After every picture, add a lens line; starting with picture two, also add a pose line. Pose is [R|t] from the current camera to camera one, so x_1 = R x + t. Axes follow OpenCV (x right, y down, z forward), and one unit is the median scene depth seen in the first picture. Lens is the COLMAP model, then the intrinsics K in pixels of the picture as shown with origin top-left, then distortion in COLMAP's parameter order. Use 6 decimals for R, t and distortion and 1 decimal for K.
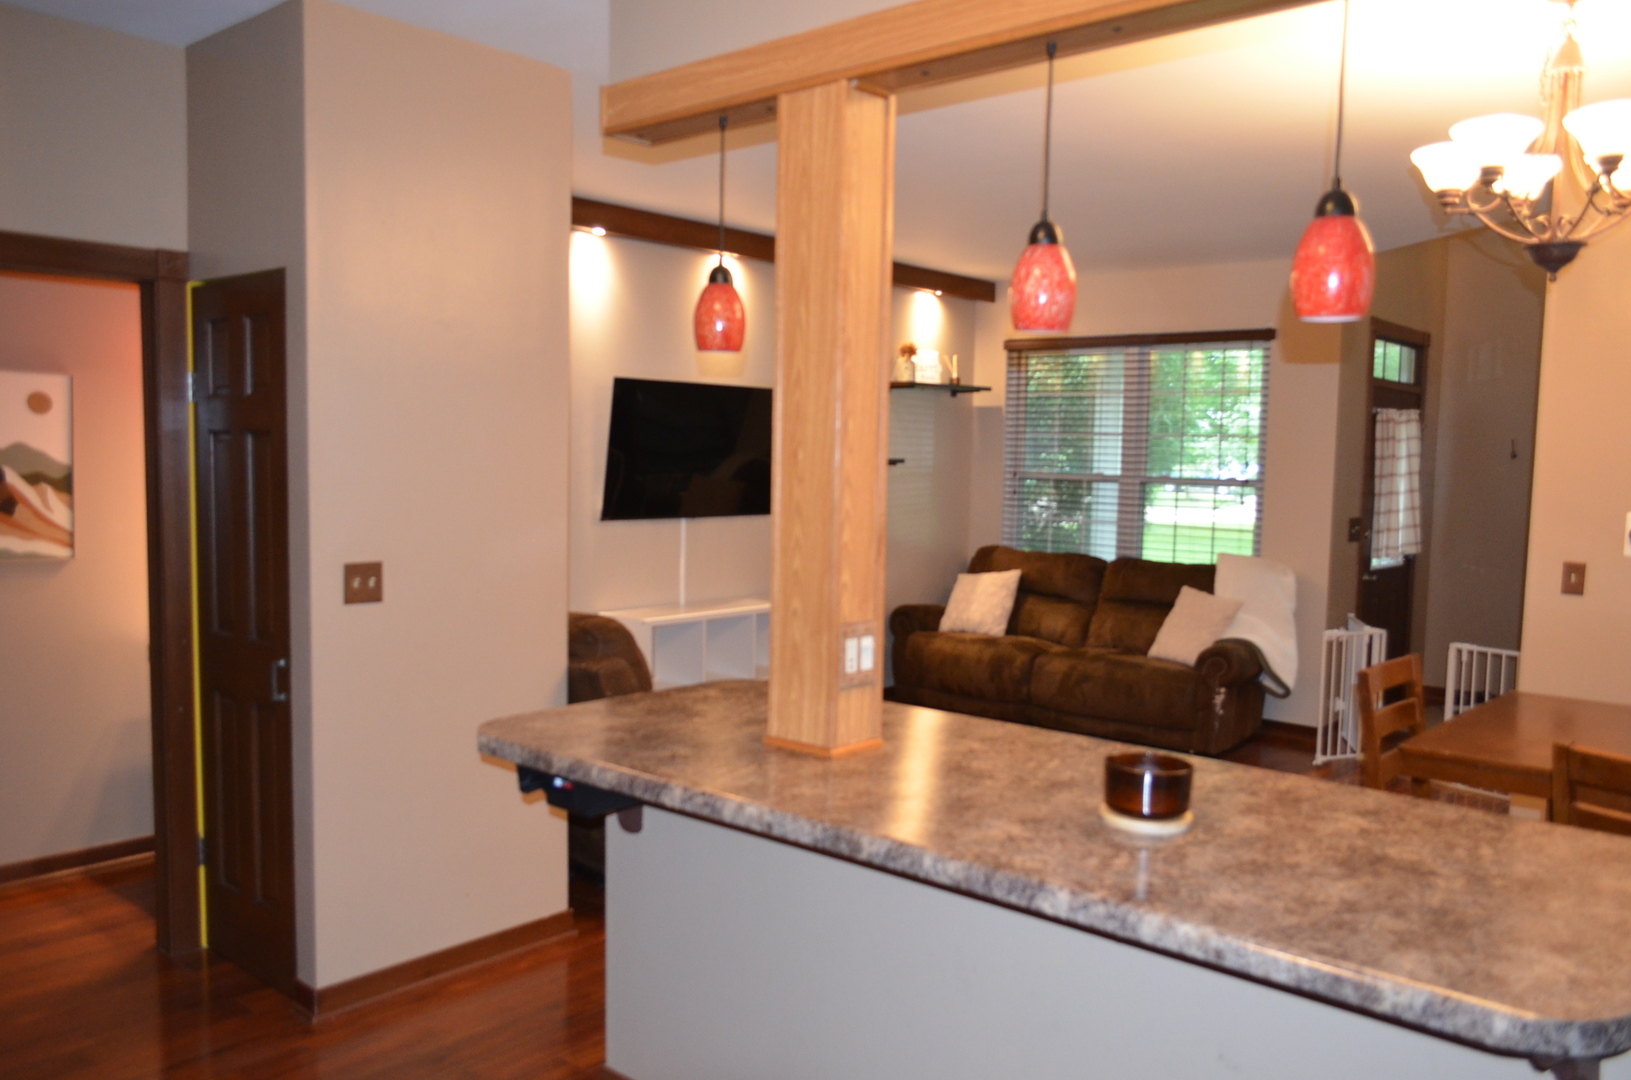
lens RADIAL K [[1275.7, 0, 834.2], [0, 1275.7, 552.5], [0, 0, 1]] dist [-0.008747, 0.004181]
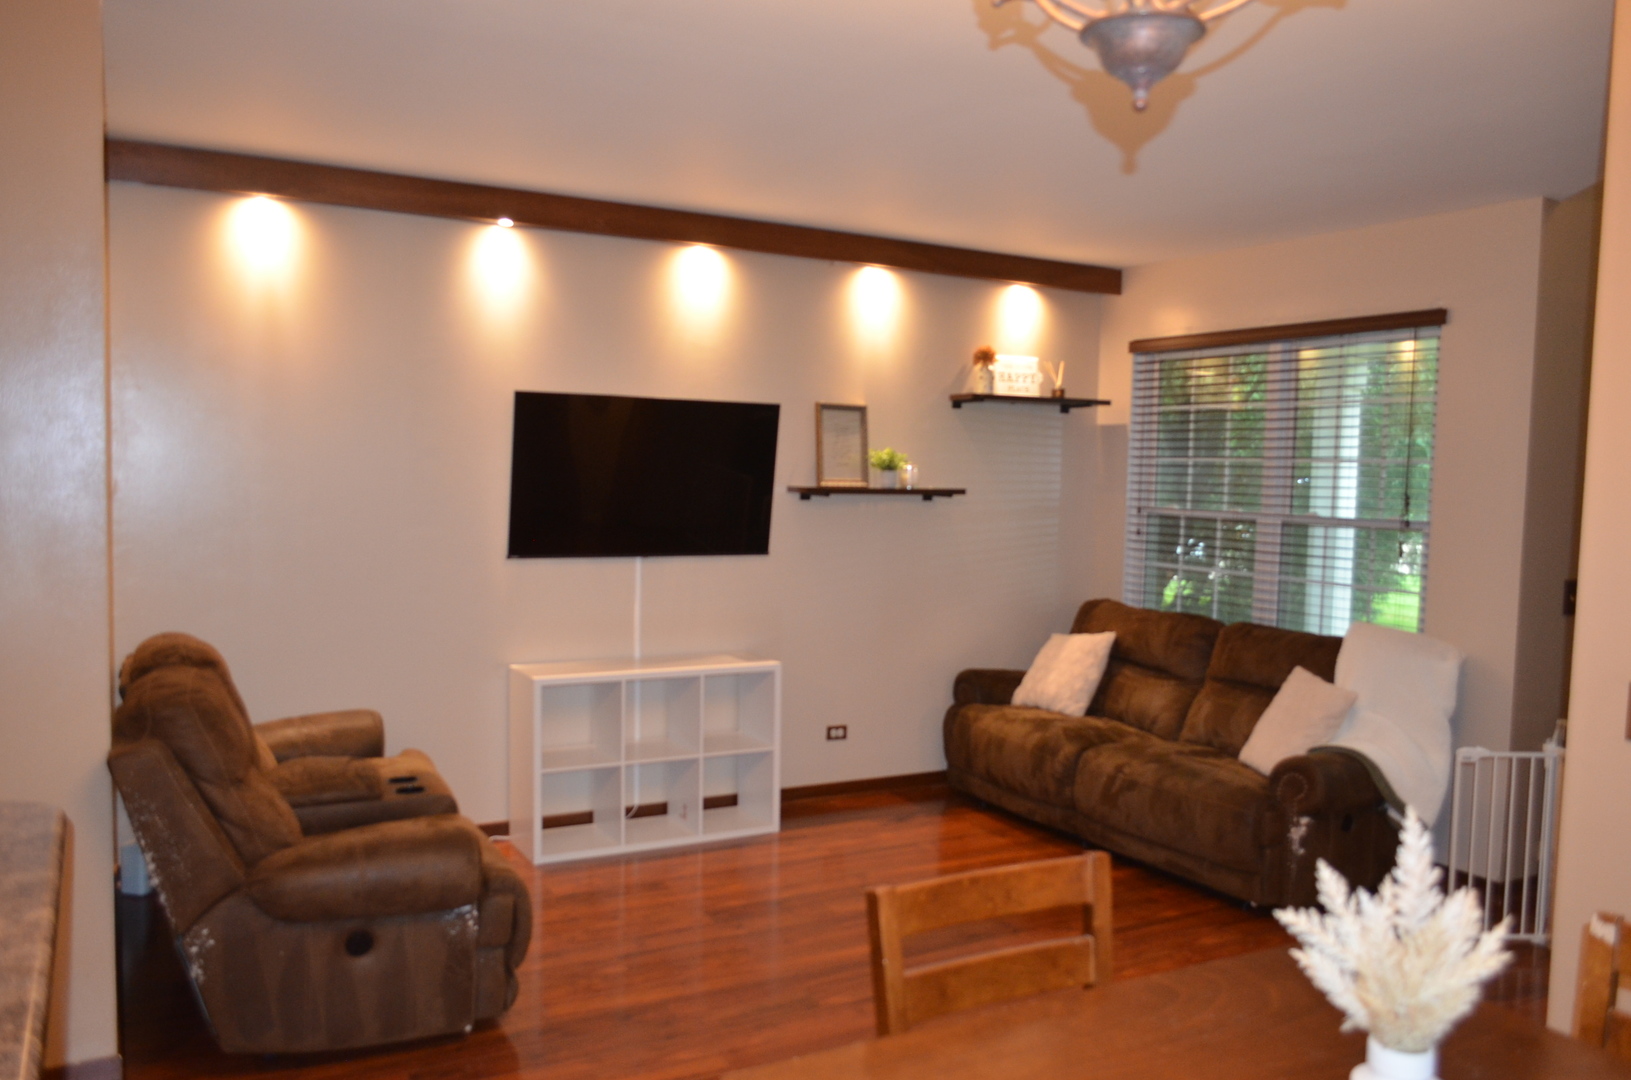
lens RADIAL K [[1275.7, 0, 834.2], [0, 1275.7, 552.5], [0, 0, 1]] dist [-0.008747, 0.004181]
pose [[0.943629, 0.023269, -0.330186, 0.273766], [-0.030902, 0.999362, -0.017887, -0.018095], [0.329559, 0.027082, 0.943746, 0.234973]]
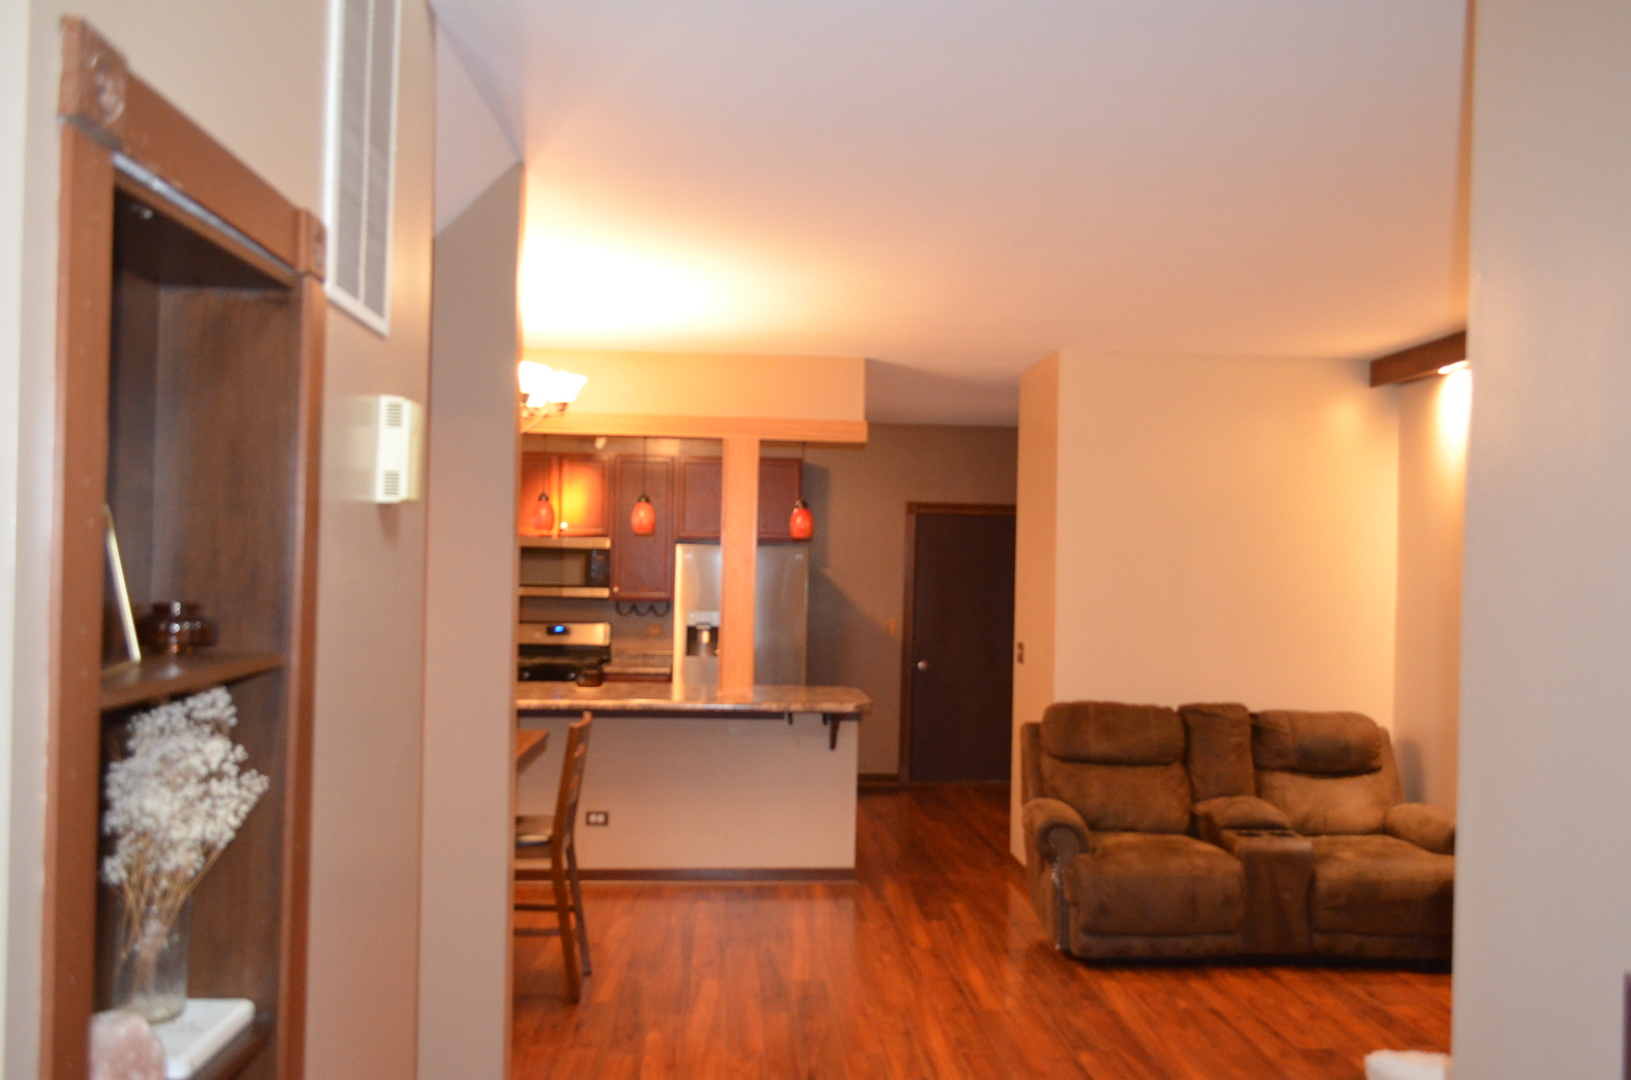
lens RADIAL K [[1298.7, 0, 821.8], [0, 1298.7, 555.7], [0, 0, 1]] dist [-0.007338, 0.004781]
pose [[-0.709942, -0.040153, -0.703114, 0.632402], [-0.089716, 0.995396, 0.033743, -0.082269], [0.698522, 0.087036, -0.710276, 1.096581]]
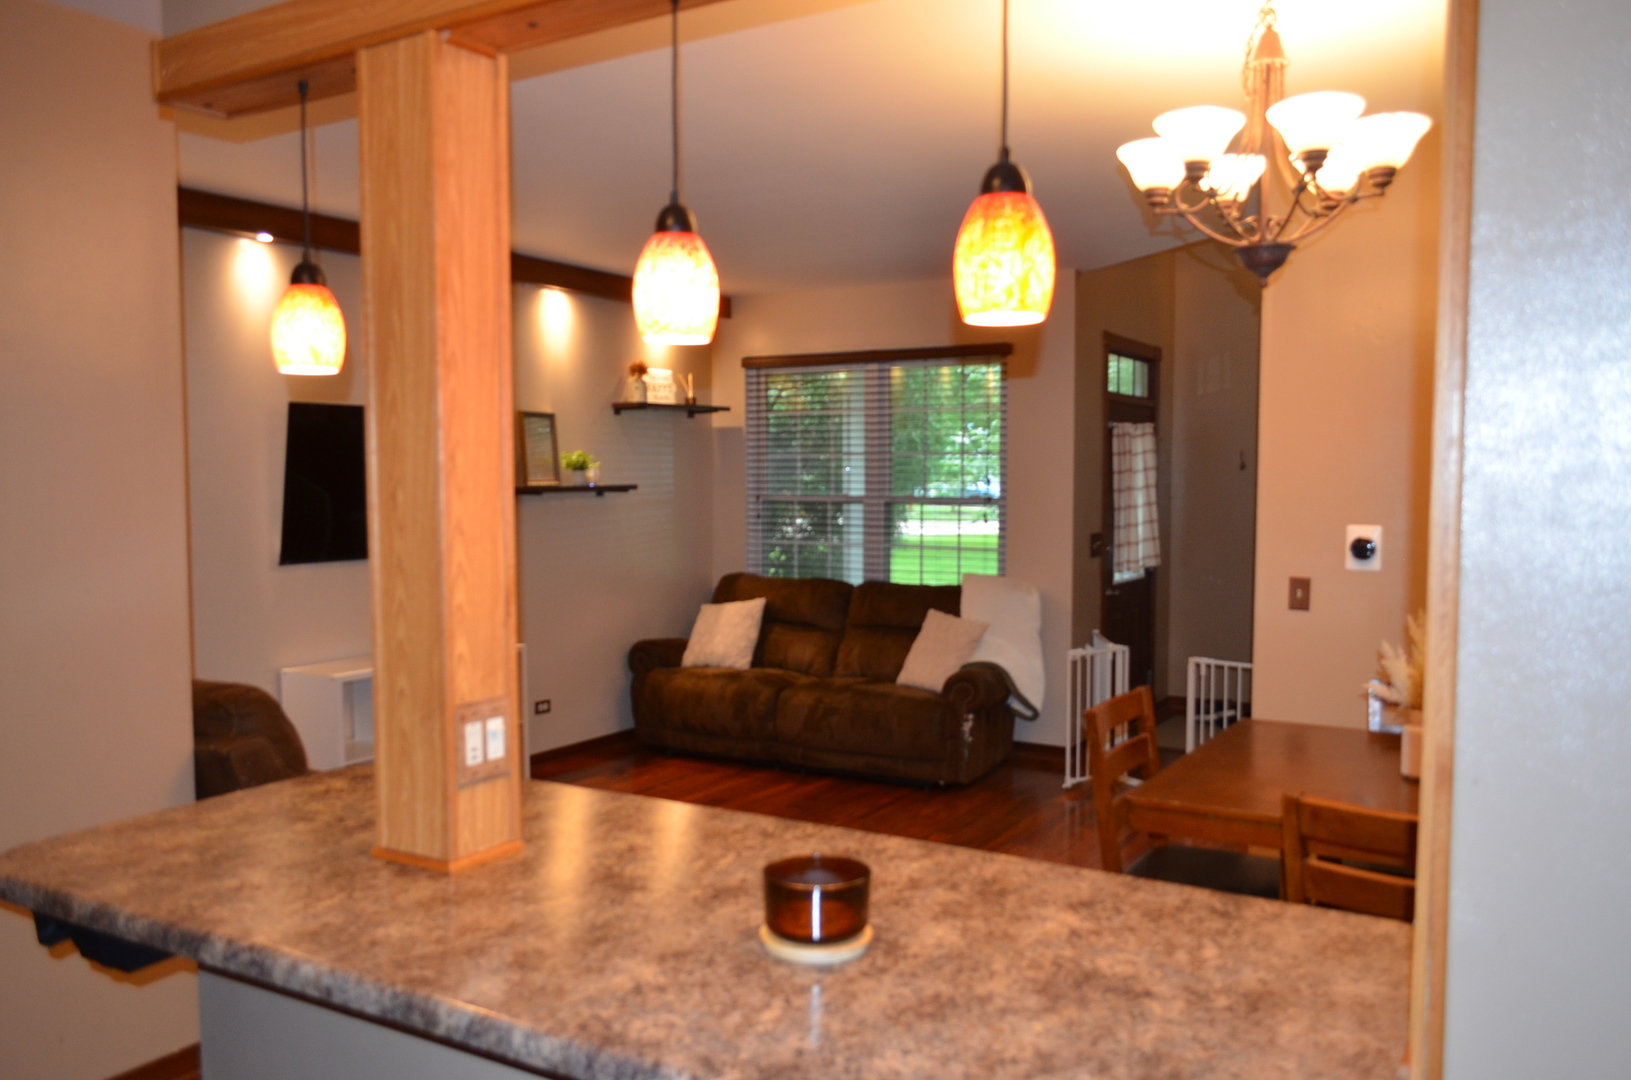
lens RADIAL K [[1275.7, 0, 834.2], [0, 1275.7, 552.5], [0, 0, 1]] dist [-0.008747, 0.004181]
pose [[0.984290, -0.033901, 0.173275, 0.037557], [0.036527, 0.999261, -0.011986, -0.008068], [-0.172741, 0.018127, 0.984800, 0.059994]]
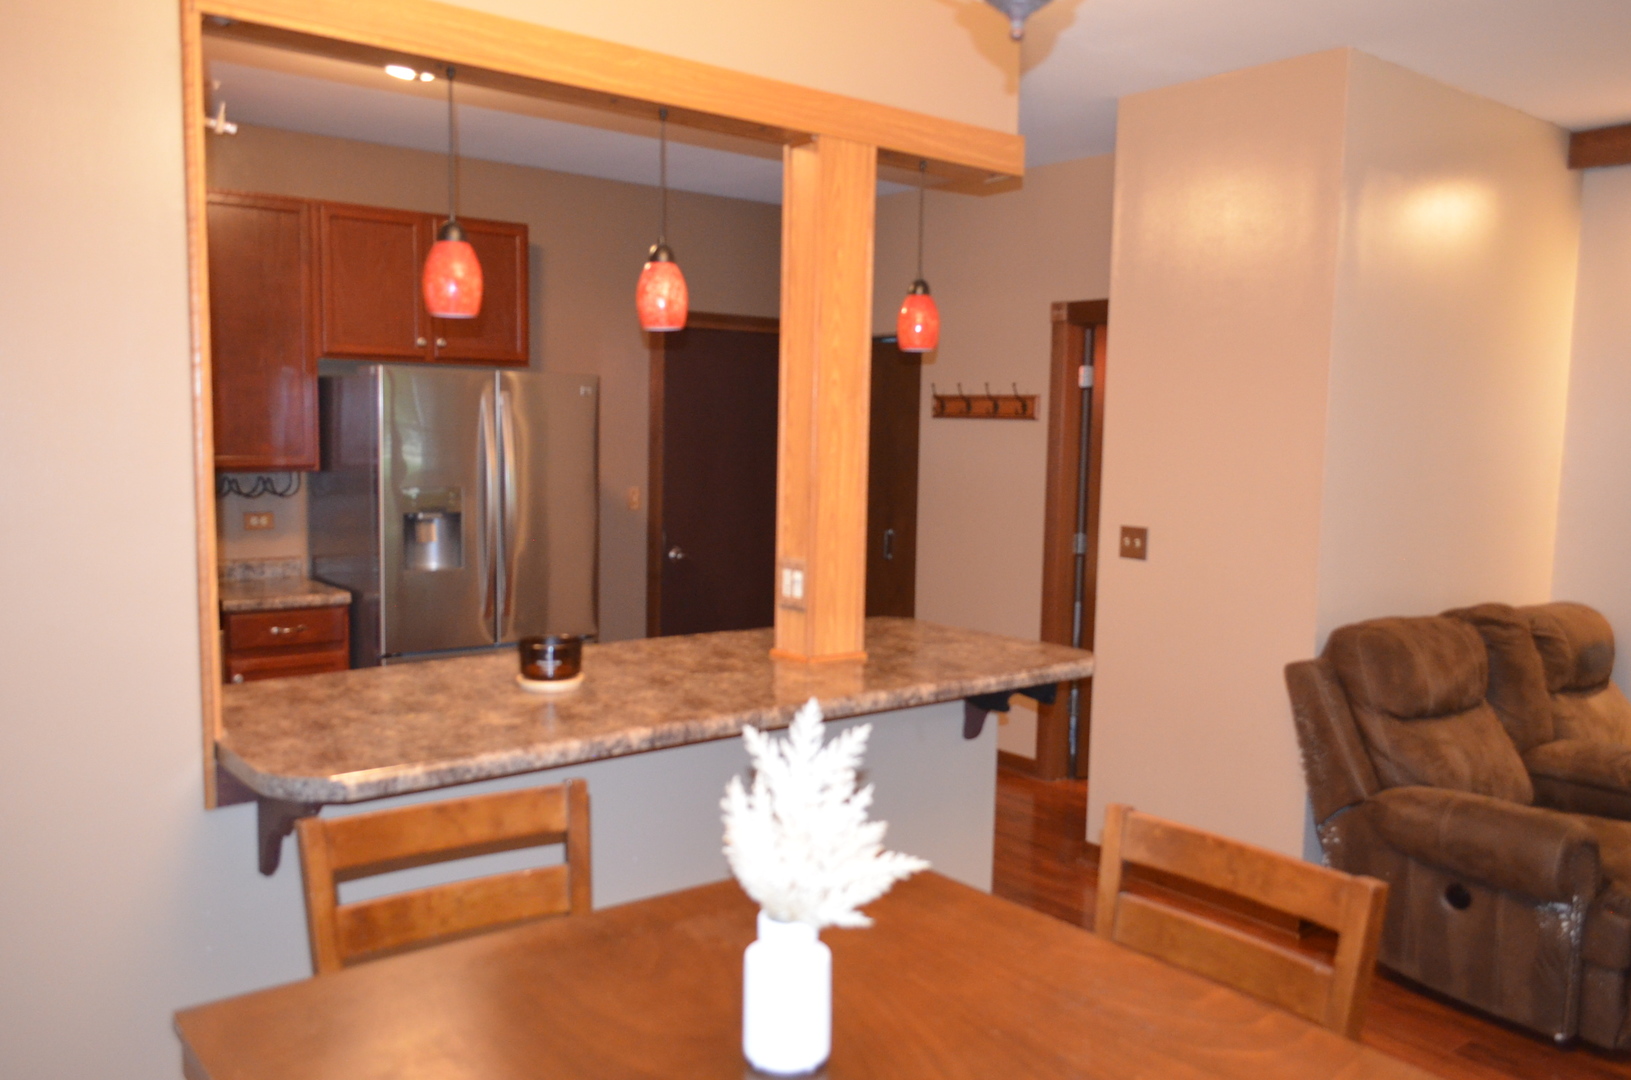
lens RADIAL K [[1298.7, 0, 821.8], [0, 1298.7, 555.7], [0, 0, 1]] dist [-0.007338, 0.004781]
pose [[-0.177885, 0.076171, -0.981099, 0.474254], [-0.102385, 0.990156, 0.095438, -0.027338], [0.978711, 0.117427, -0.168335, 0.458570]]
